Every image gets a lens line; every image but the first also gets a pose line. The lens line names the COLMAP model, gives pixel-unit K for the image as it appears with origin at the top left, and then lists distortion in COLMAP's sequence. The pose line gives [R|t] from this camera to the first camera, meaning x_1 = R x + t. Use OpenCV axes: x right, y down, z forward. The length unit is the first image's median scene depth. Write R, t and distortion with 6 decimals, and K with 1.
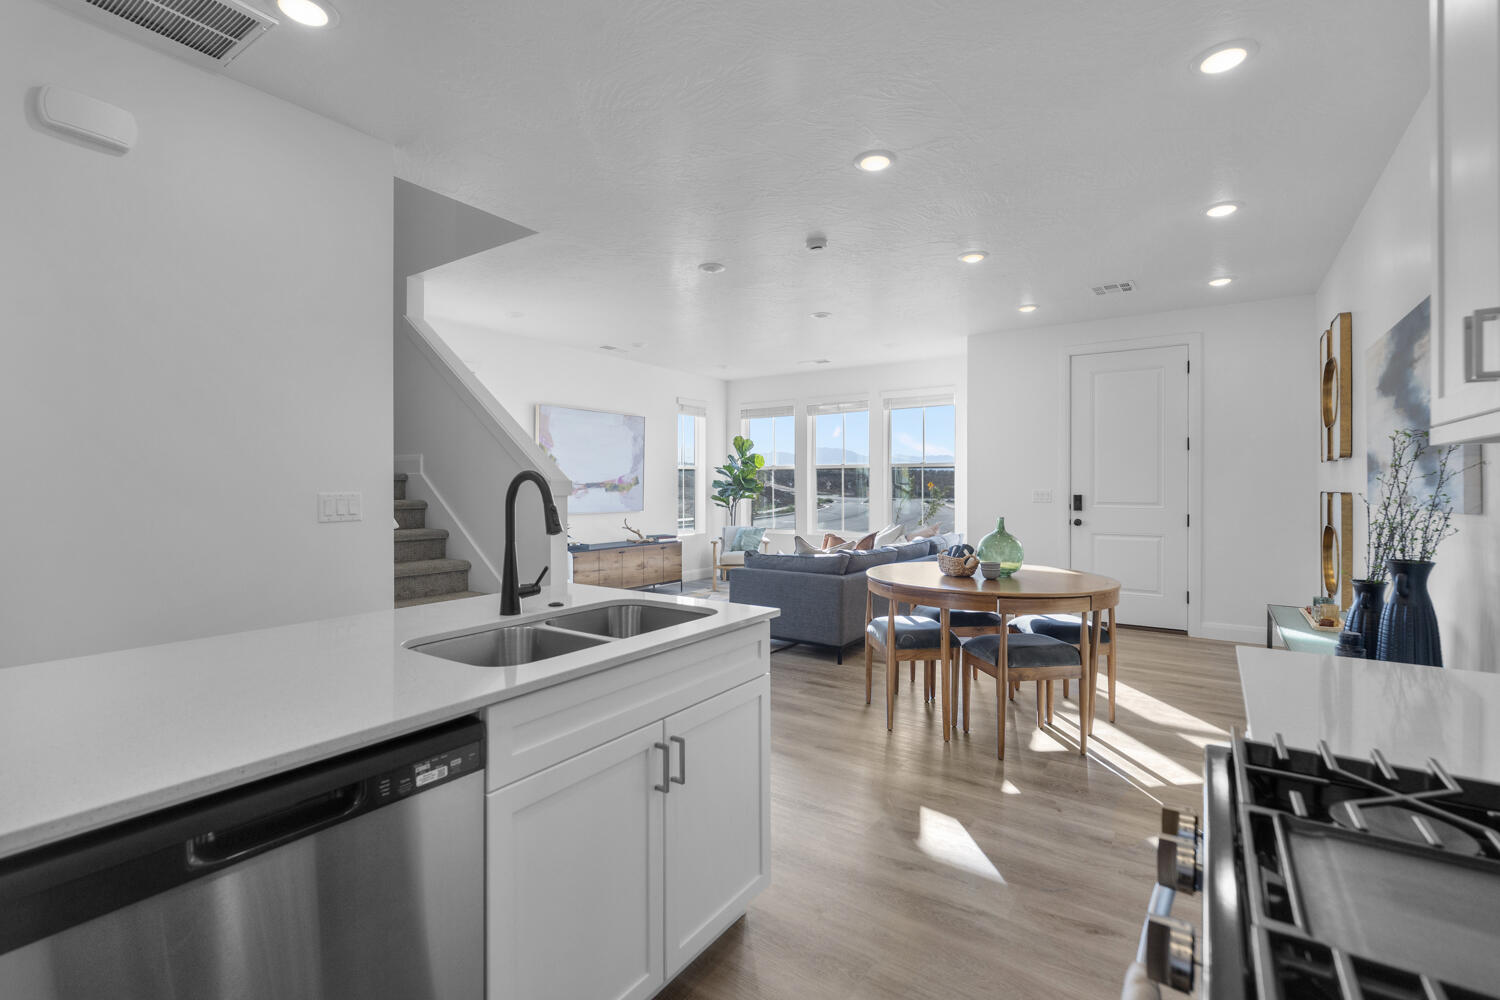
lens RADIAL K [[661.0, 0, 750.0], [0, 661.0, 500.0], [0, 0, 1]] dist [-0.009175, -0.000069]
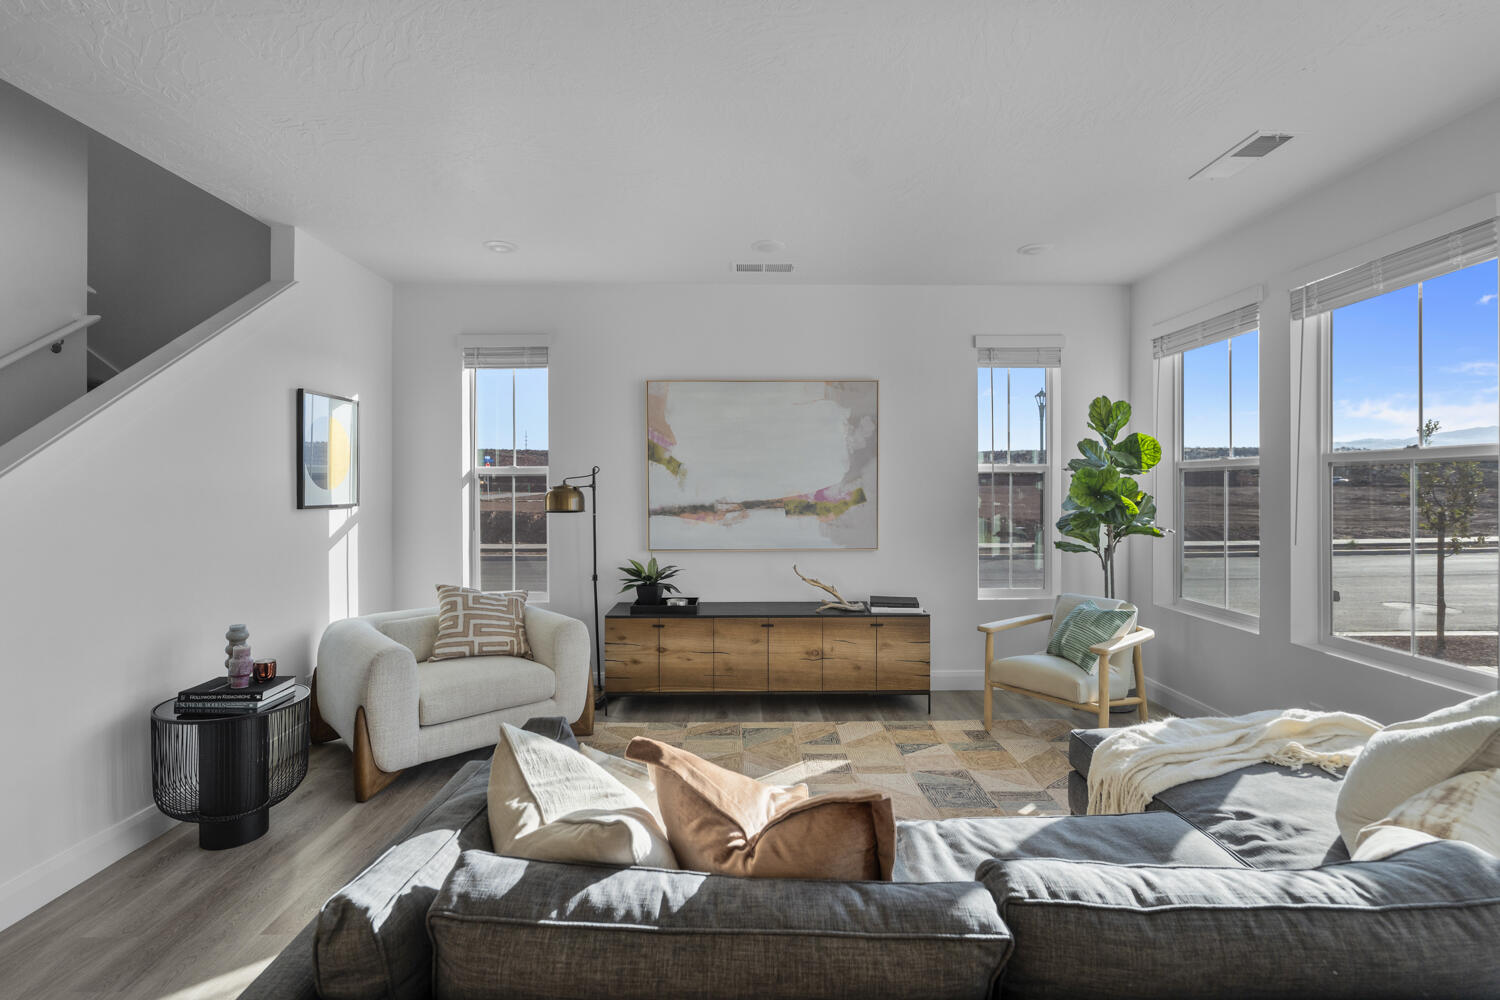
lens RADIAL K [[661.0, 0, 750.0], [0, 661.0, 500.0], [0, 0, 1]] dist [-0.009175, -0.000069]
pose [[0.584008, 0.011492, -0.811667, 0.220194], [-0.013672, 0.999897, 0.004320, -0.026095], [0.811633, 0.008574, 0.584105, 0.574429]]
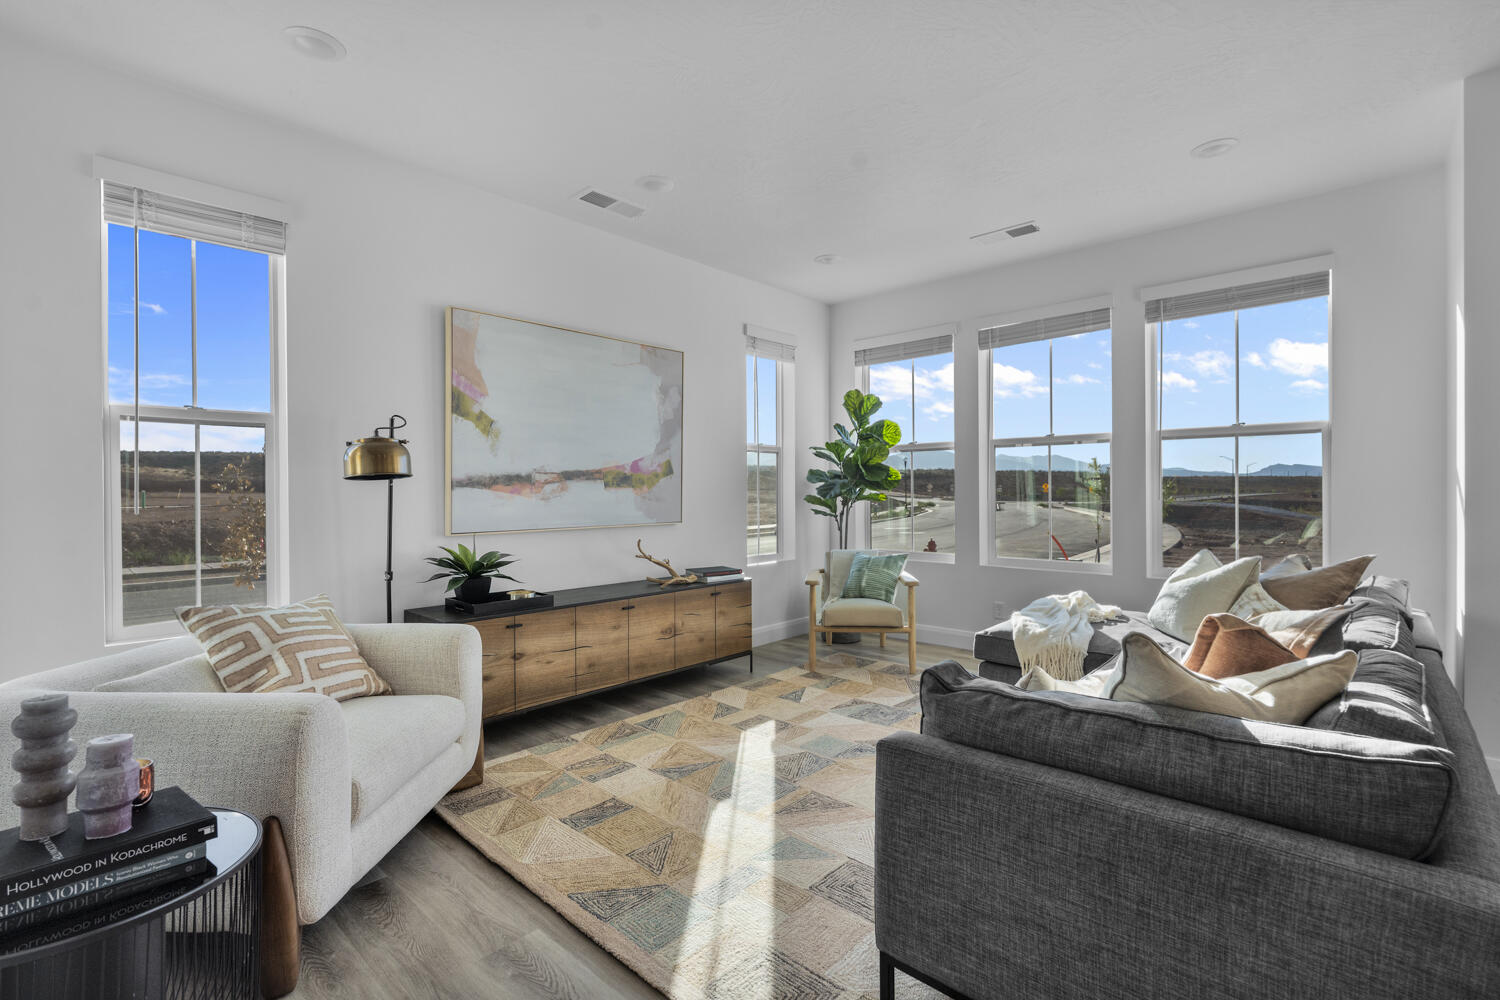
lens RADIAL K [[676.1, 0, 750.0], [0, 676.1, 500.0], [0, 0, 1]] dist [-0.003154, -0.000027]
pose [[0.990601, -0.004414, -0.136710, -0.027545], [0.003581, 0.999974, -0.006335, 0.000721], [0.136734, 0.005786, 0.990591, 0.439542]]
